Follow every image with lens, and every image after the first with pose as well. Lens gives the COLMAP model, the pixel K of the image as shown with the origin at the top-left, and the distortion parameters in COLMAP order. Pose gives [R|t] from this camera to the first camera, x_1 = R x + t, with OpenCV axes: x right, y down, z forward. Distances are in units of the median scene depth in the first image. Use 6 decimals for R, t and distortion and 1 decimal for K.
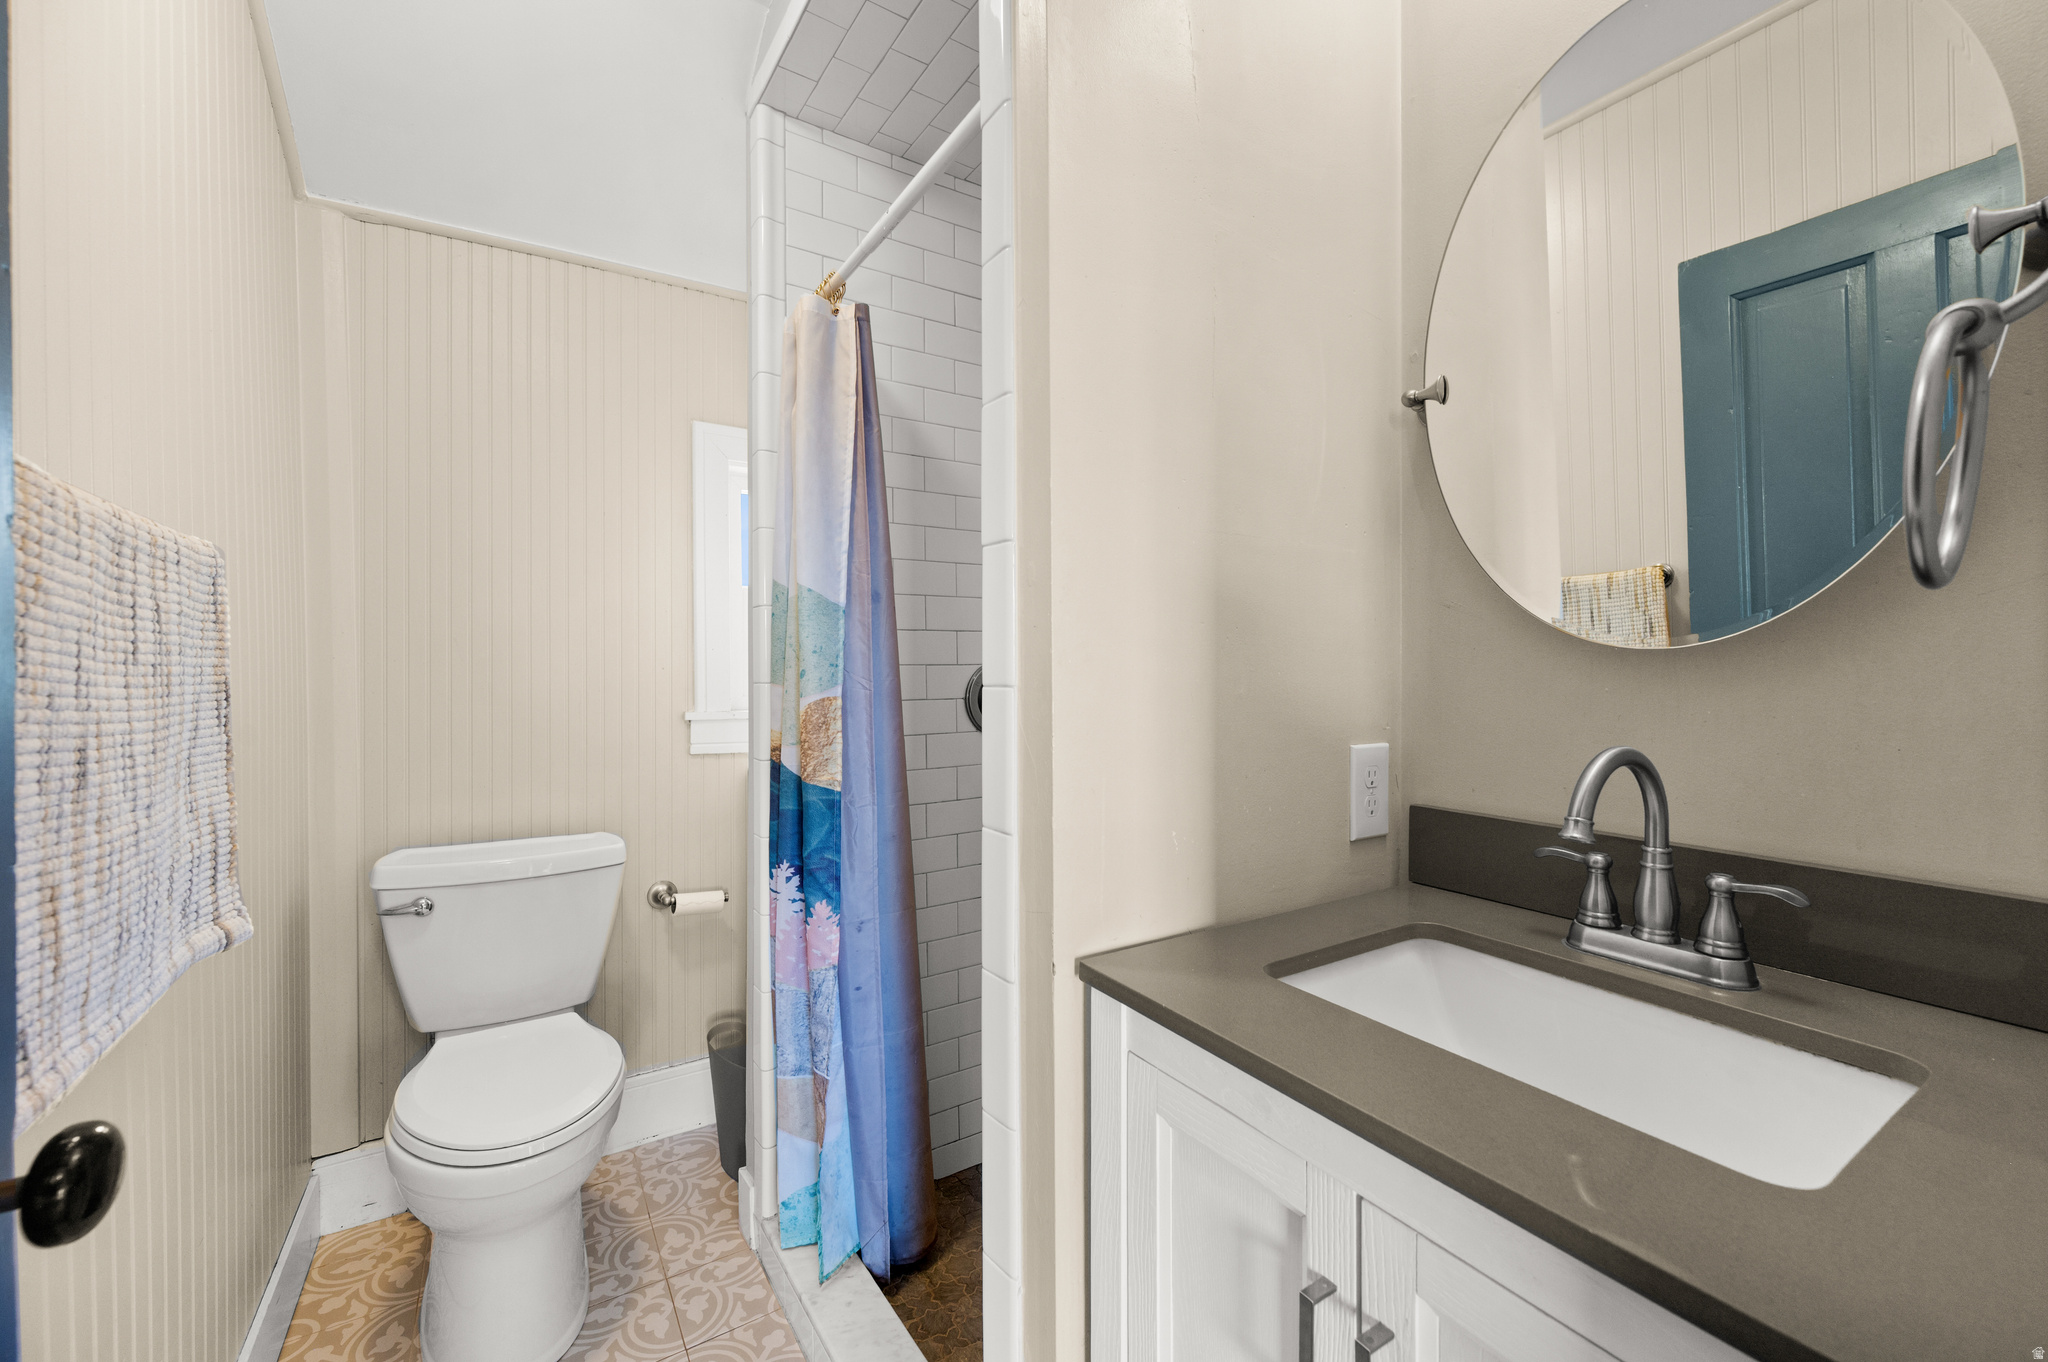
lens RADIAL K [[821.4, 0, 1019.9], [0, 821.4, 666.8], [0, 0, 1]] dist [-0.003955, 0.000806]
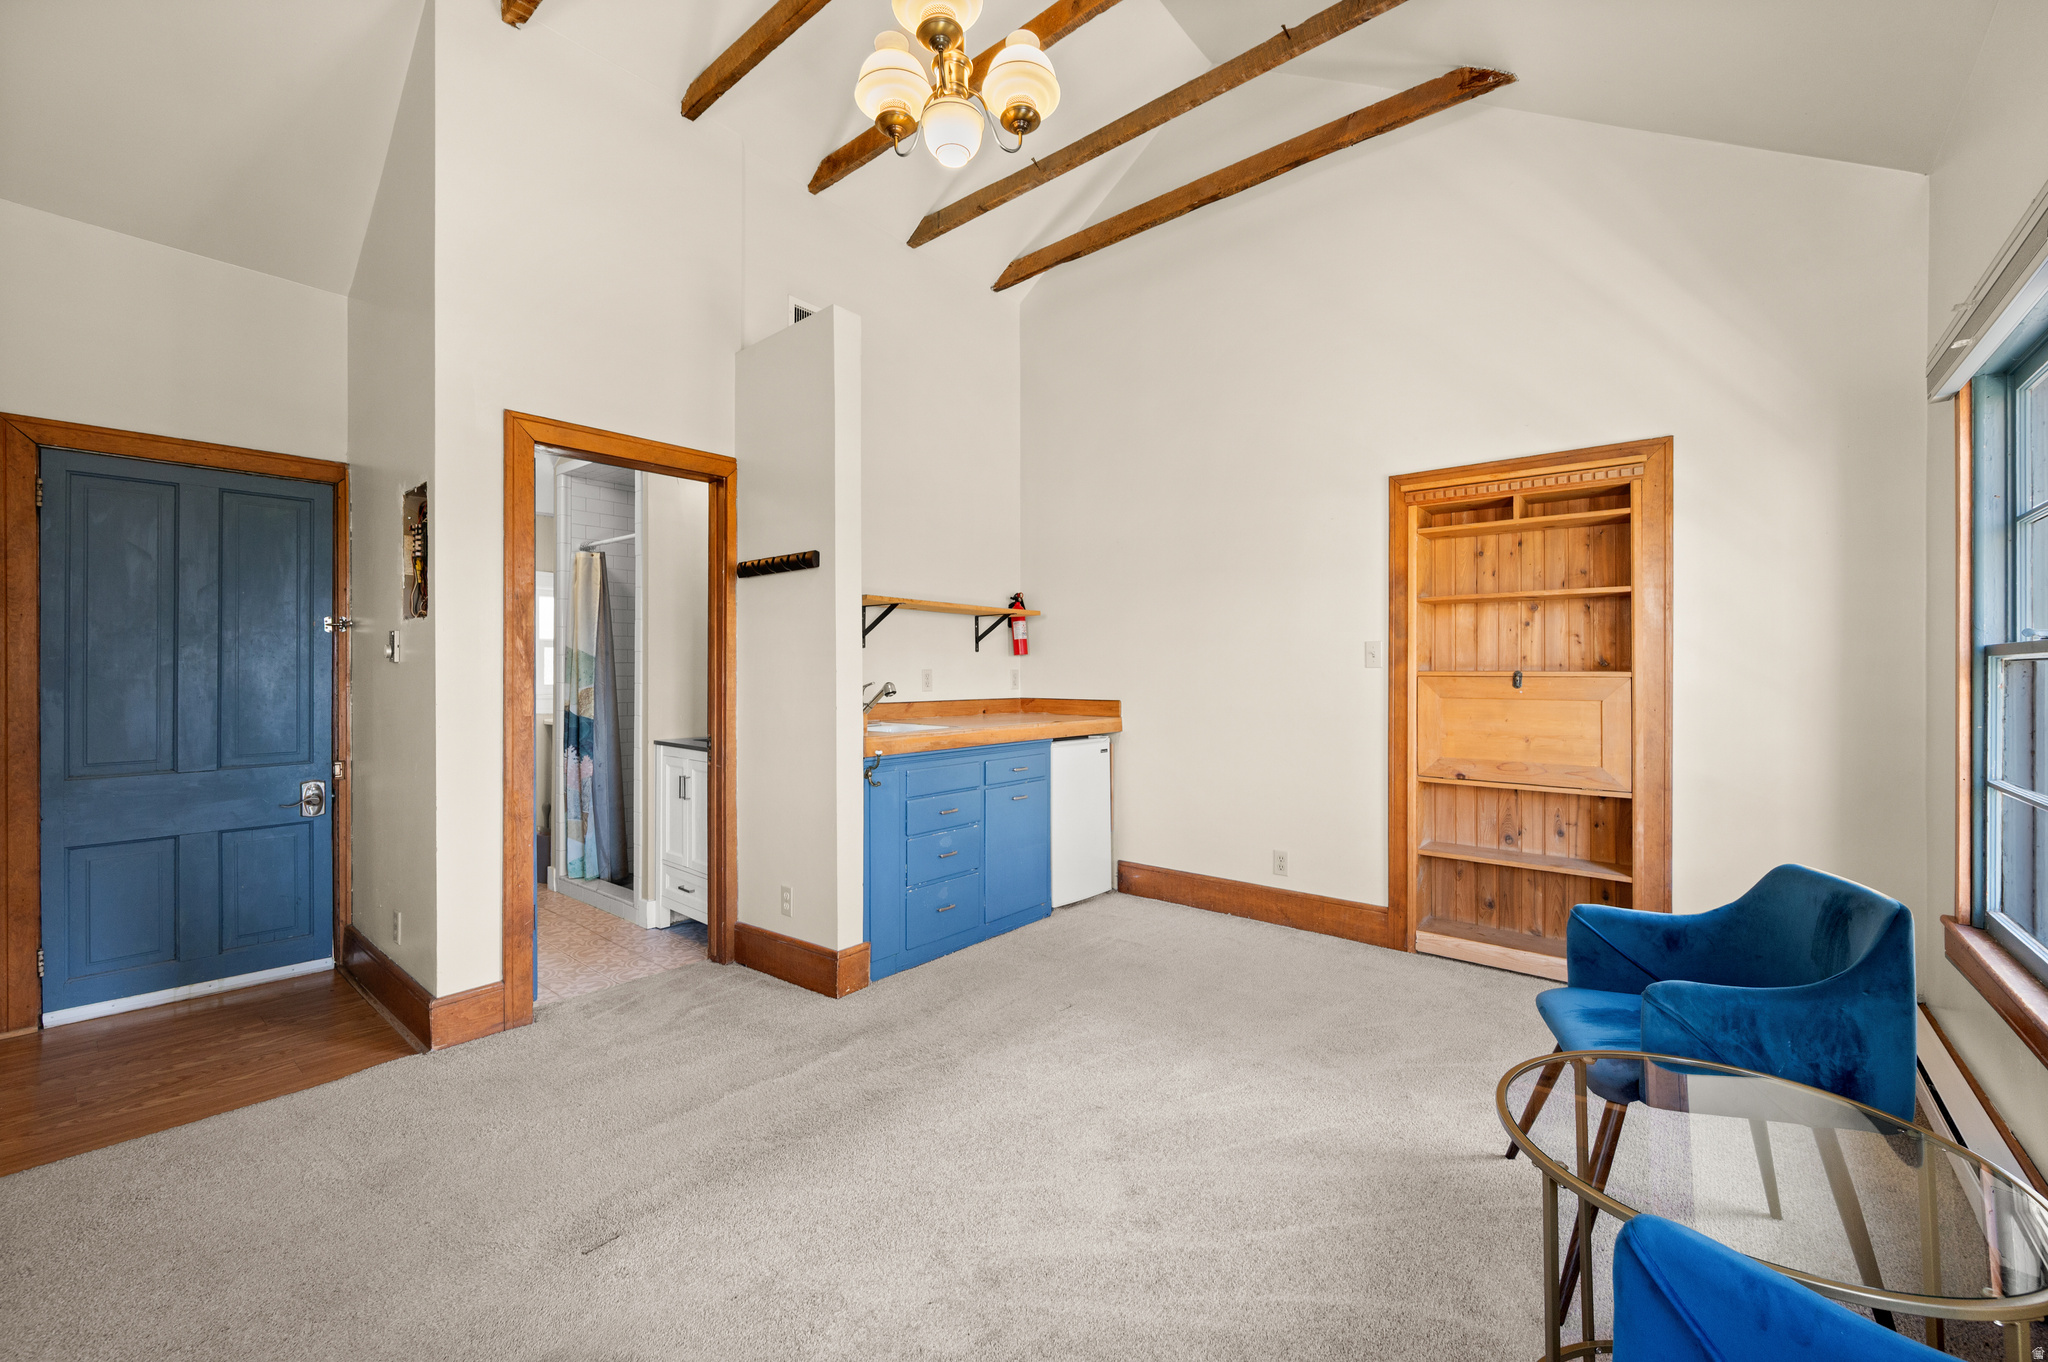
lens RADIAL K [[821.4, 0, 1032.0], [0, 821.4, 674.5], [0, 0, 1]] dist [-0.003955, 0.000806]
pose [[0.953414, 0.006248, 0.301599, 0.387440], [-0.004658, 0.999971, -0.005993, 0.000839], [-0.301628, 0.004309, 0.953416, -2.247272]]
